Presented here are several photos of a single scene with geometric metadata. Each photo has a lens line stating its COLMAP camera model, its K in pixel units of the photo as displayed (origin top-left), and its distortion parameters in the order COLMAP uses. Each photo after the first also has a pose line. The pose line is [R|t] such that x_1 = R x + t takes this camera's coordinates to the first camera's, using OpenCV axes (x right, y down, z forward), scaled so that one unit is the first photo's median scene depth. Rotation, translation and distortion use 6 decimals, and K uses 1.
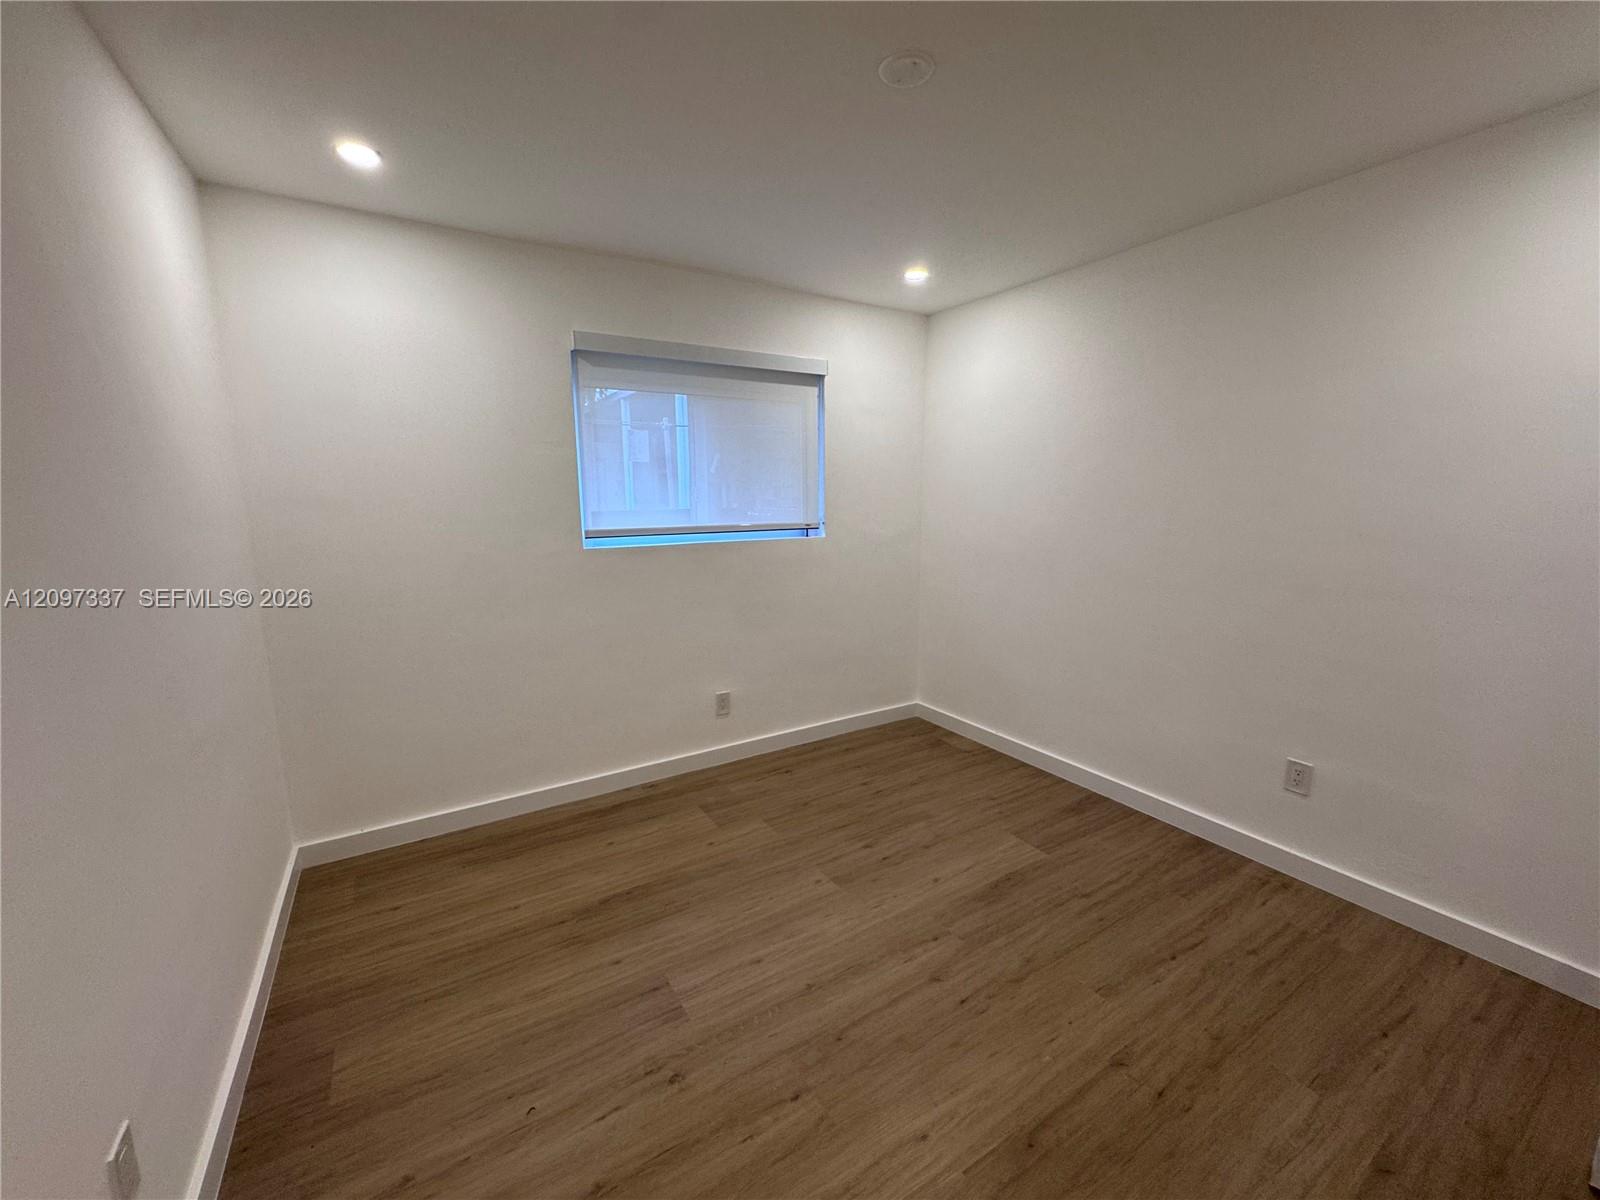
lens RADIAL K [[642.3, 0, 800.0], [0, 642.3, 600.0], [0, 0, 1]] dist [-0.002868, 0.000256]
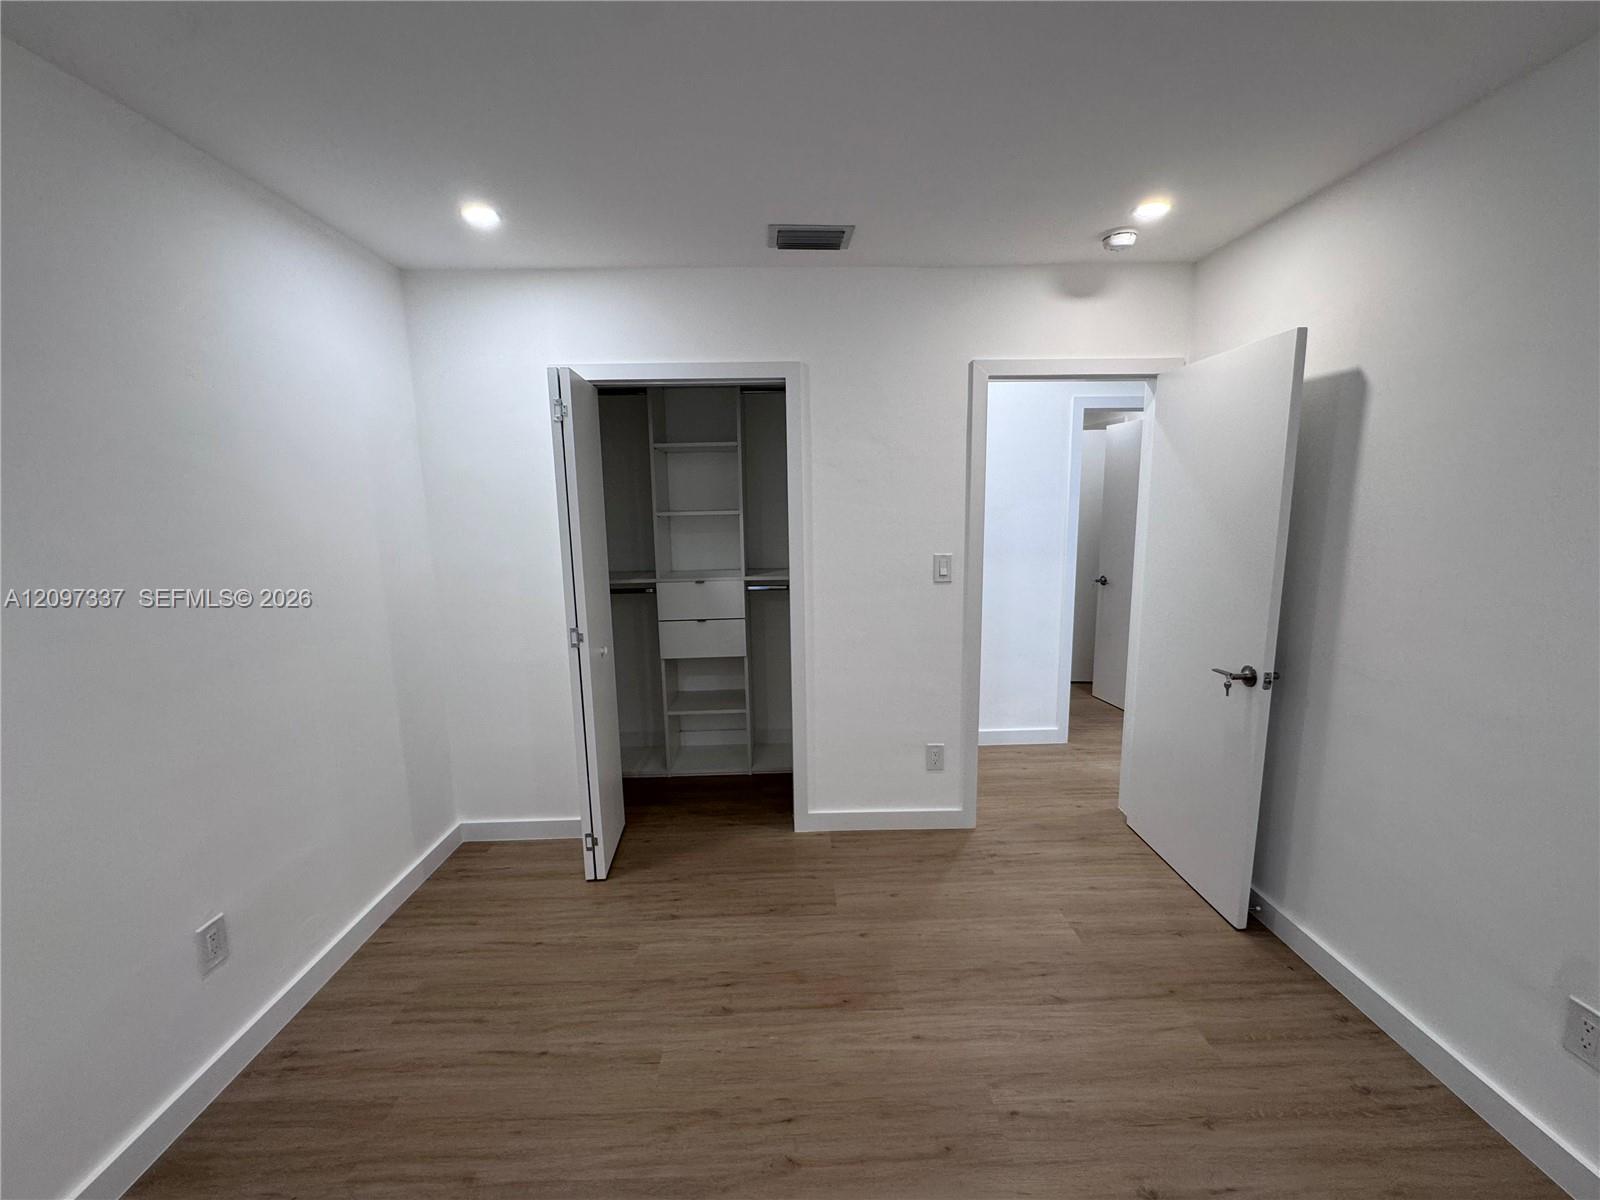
lens RADIAL K [[642.3, 0, 800.0], [0, 642.3, 600.0], [0, 0, 1]] dist [-0.002868, 0.000256]
pose [[-0.858118, -0.064535, 0.509381, -0.155885], [0.106436, 0.948163, 0.299431, -0.301751], [-0.502300, 0.311164, -0.806766, 1.485904]]
